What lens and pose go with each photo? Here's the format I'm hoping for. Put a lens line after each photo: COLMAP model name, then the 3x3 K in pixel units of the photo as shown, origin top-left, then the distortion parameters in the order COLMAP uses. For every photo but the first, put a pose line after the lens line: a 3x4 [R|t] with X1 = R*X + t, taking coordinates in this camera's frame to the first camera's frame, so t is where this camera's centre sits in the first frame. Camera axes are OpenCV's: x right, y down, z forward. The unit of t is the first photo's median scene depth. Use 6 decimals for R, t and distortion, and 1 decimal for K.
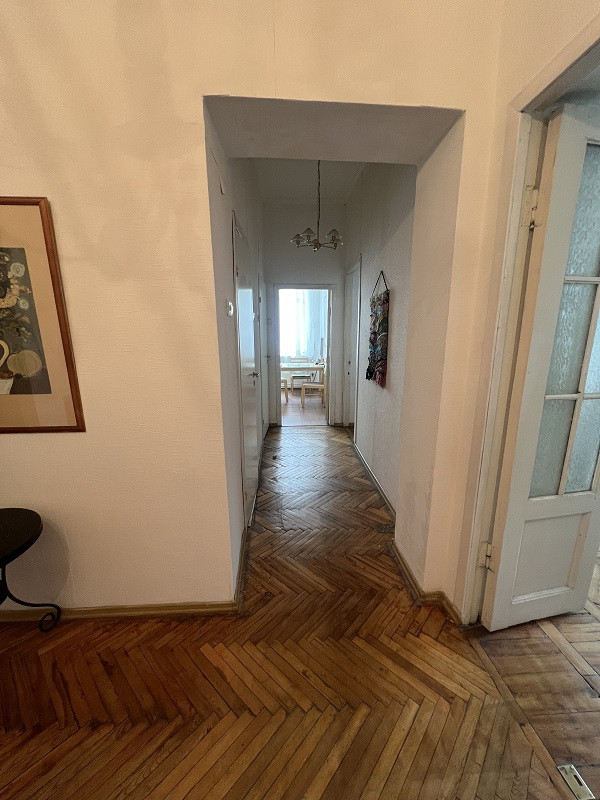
lens RADIAL K [[322.3, 0, 304.4], [0, 322.3, 397.5], [0, 0, 1]] dist [0.000783, 0.000158]
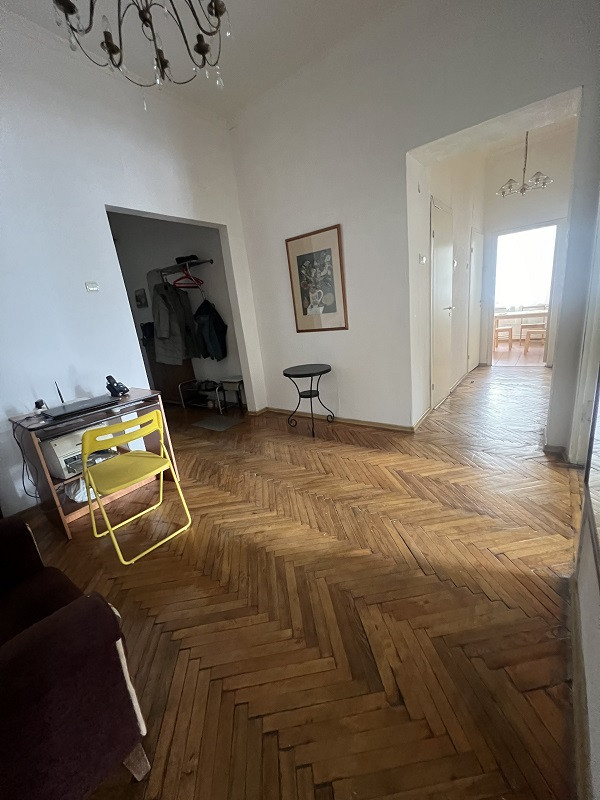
lens RADIAL K [[322.3, 0, 299.7], [0, 322.3, 399.8], [0, 0, 1]] dist [0.000783, 0.000158]
pose [[0.755579, 0.094643, -0.648185, 0.265900], [-0.031835, 0.993644, 0.107974, 0.176172], [0.654284, -0.060948, 0.753789, -0.444747]]
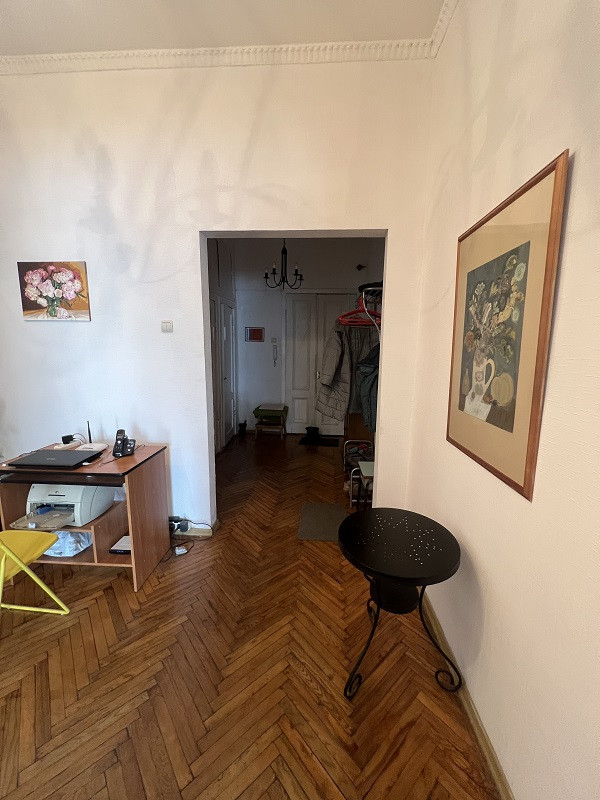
lens RADIAL K [[322.3, 0, 304.2], [0, 322.3, 398.1], [0, 0, 1]] dist [0.000783, 0.000158]
pose [[-0.119076, 0.151108, -0.981319, -0.004452], [-0.220911, 0.959545, 0.174561, -0.054593], [0.967997, 0.237570, -0.080877, 0.278432]]
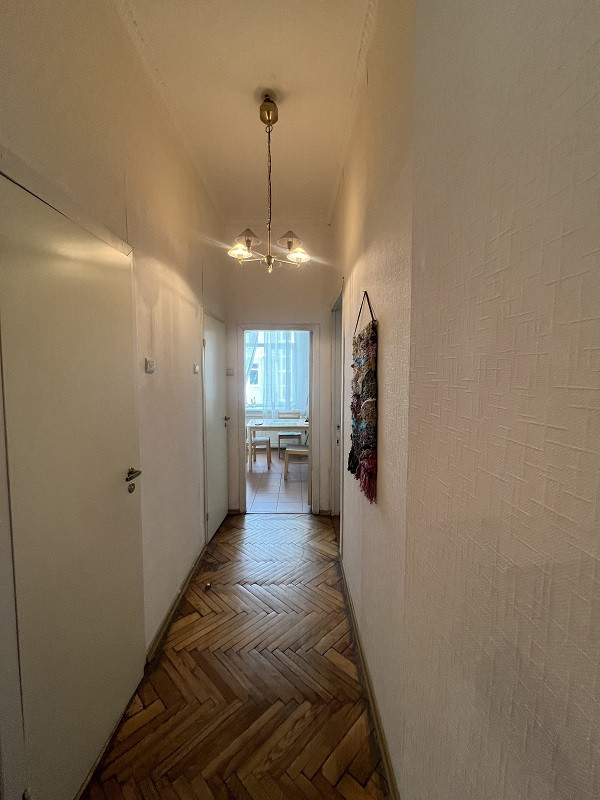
lens RADIAL K [[322.3, 0, 304.6], [0, 322.3, 397.2], [0, 0, 1]] dist [0.000783, 0.000158]
pose [[0.999298, 0.004920, -0.037149, 0.143735], [-0.010087, 0.990070, -0.140213, -0.114931], [0.036090, 0.140489, 0.989424, 0.424367]]
